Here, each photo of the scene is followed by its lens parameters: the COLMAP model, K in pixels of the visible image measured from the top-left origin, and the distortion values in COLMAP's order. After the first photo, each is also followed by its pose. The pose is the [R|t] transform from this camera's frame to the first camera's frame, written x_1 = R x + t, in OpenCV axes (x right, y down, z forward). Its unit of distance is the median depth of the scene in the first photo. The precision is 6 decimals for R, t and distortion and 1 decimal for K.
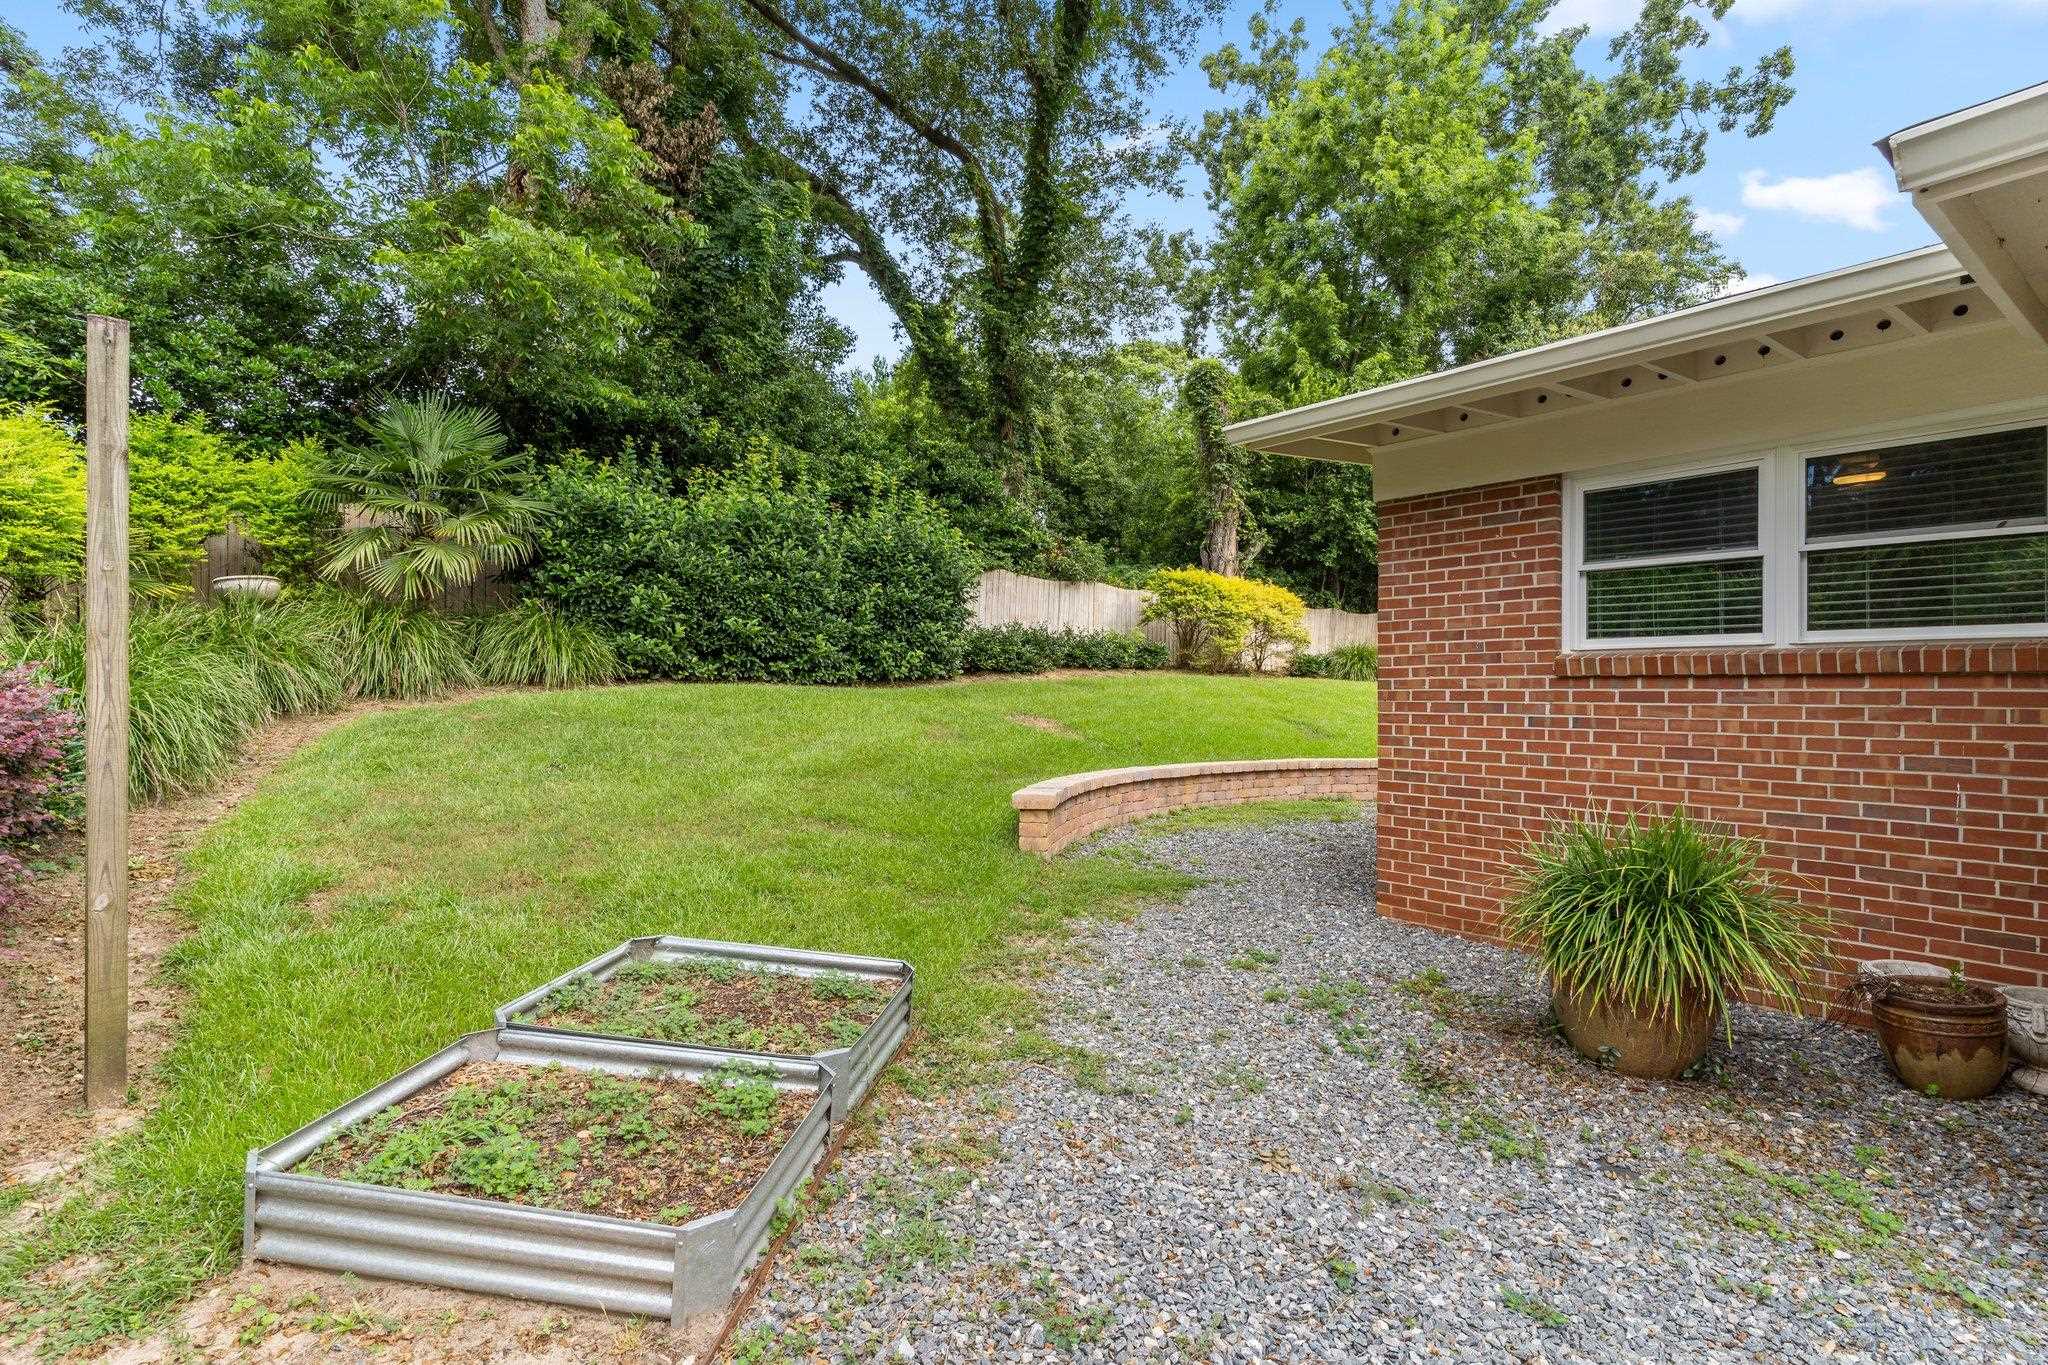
lens RADIAL K [[971.9, 0, 1021.0], [0, 971.9, 679.0], [0, 0, 1]] dist [-0.001669, -0.000561]
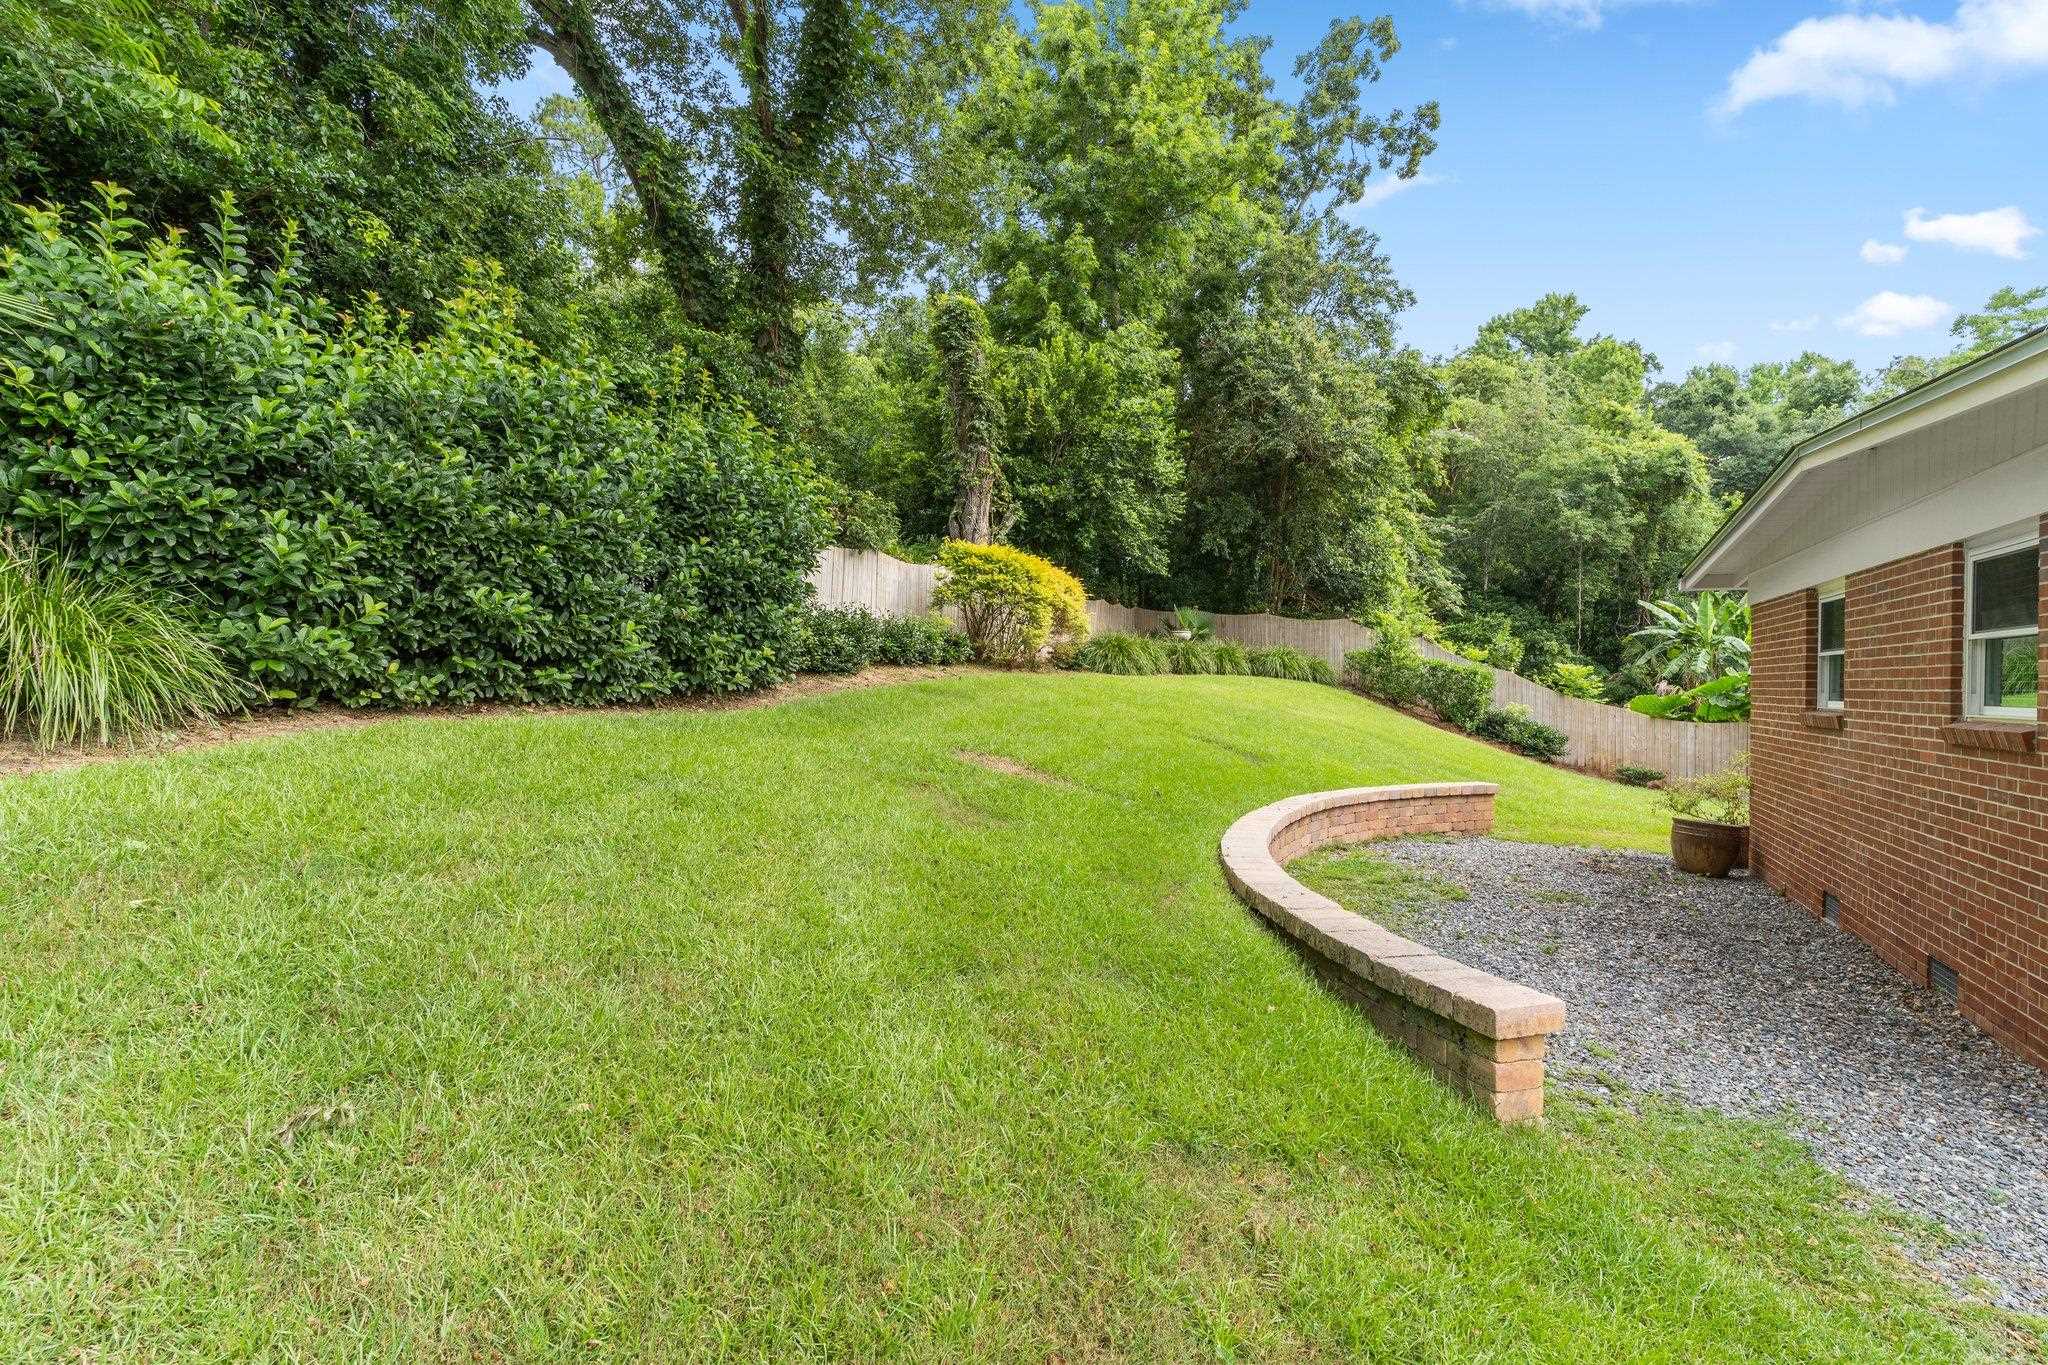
lens RADIAL K [[981.6, 0, 1026.5], [0, 981.6, 676.7], [0, 0, 1]] dist [-0.000289, -0.000482]
pose [[0.910154, 0.004637, 0.414245, -0.160498], [-0.014801, 0.999663, 0.021330, -0.019995], [-0.414007, -0.025545, 0.909915, 0.258675]]
